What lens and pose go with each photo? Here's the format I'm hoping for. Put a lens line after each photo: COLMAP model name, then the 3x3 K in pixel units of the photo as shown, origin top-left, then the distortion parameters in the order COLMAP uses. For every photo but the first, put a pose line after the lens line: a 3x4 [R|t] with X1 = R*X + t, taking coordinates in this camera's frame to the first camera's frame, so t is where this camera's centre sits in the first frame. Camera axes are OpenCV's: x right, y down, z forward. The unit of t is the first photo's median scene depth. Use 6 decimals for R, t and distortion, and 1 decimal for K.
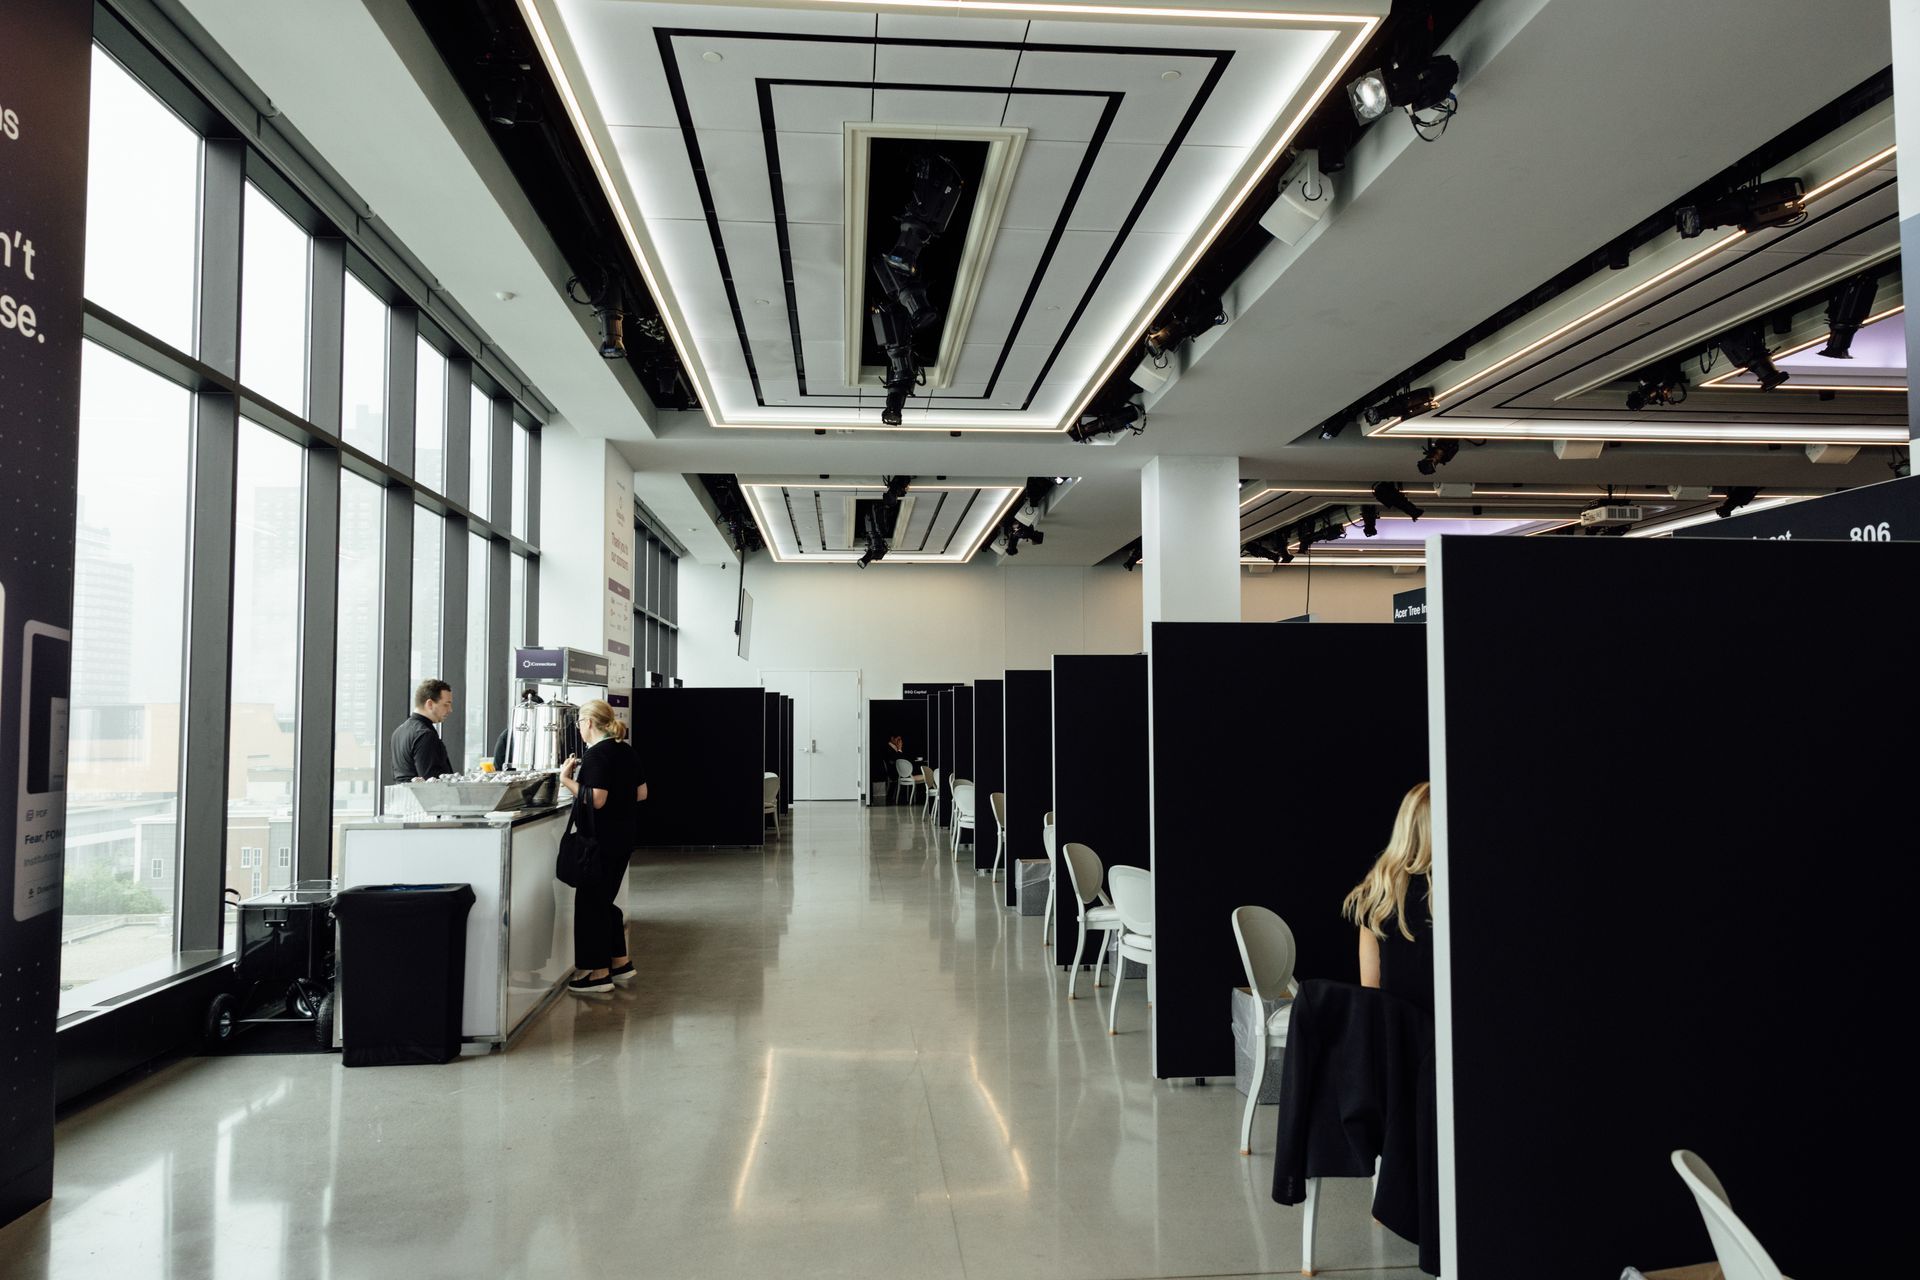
lens RADIAL K [[1332.0, 0, 971.2], [0, 1332.0, 646.2], [0, 0, 1]] dist [-0.006958, 0.005766]
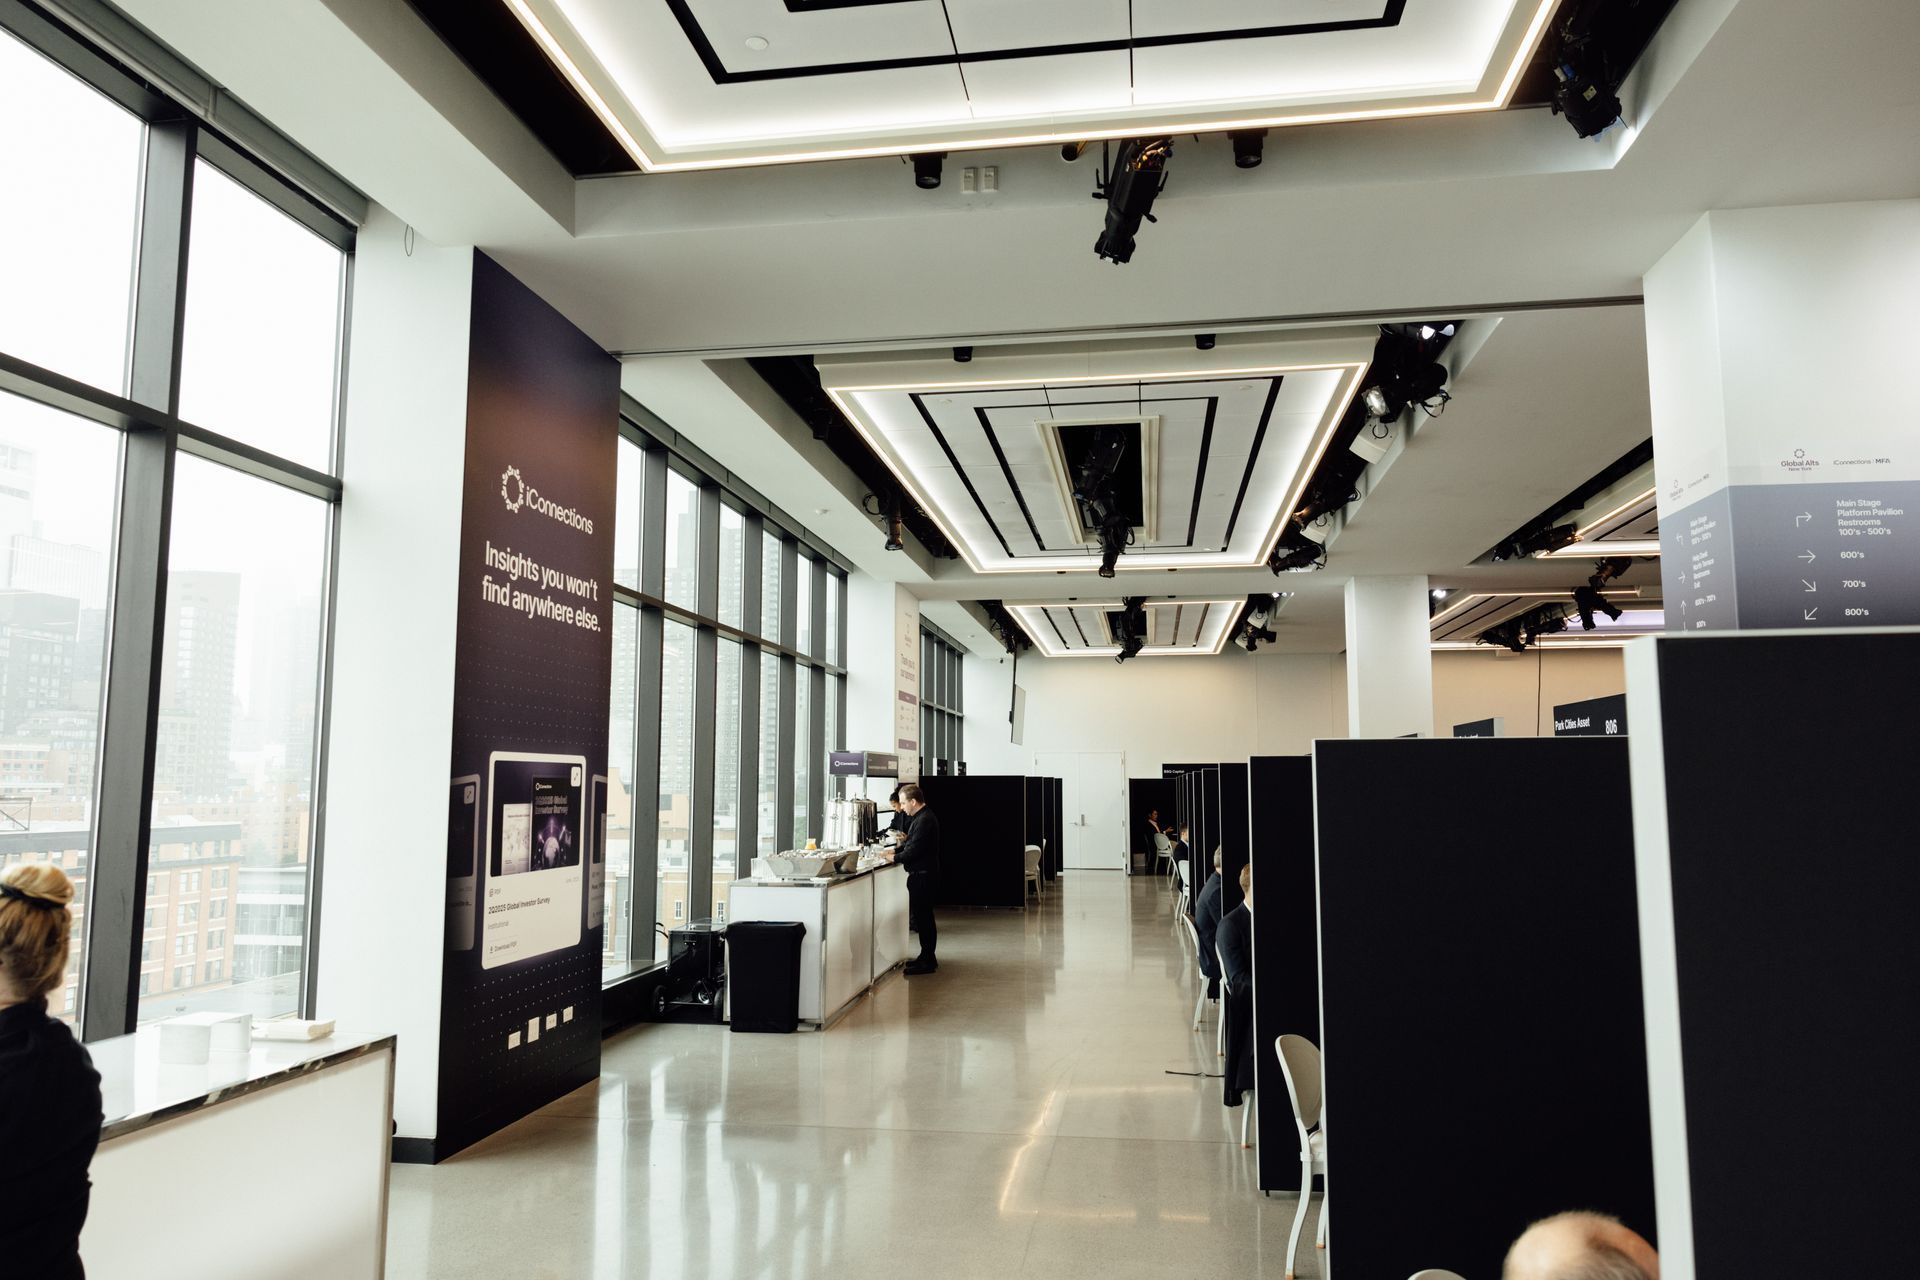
lens RADIAL K [[1332.0, 0, 952.9], [0, 1332.0, 630.0], [0, 0, 1]] dist [-0.006958, 0.005766]
pose [[0.972087, -0.022567, -0.233534, 0.052389], [0.008397, 0.998072, -0.061494, -0.020858], [0.234472, 0.057816, 0.970402, -0.154222]]
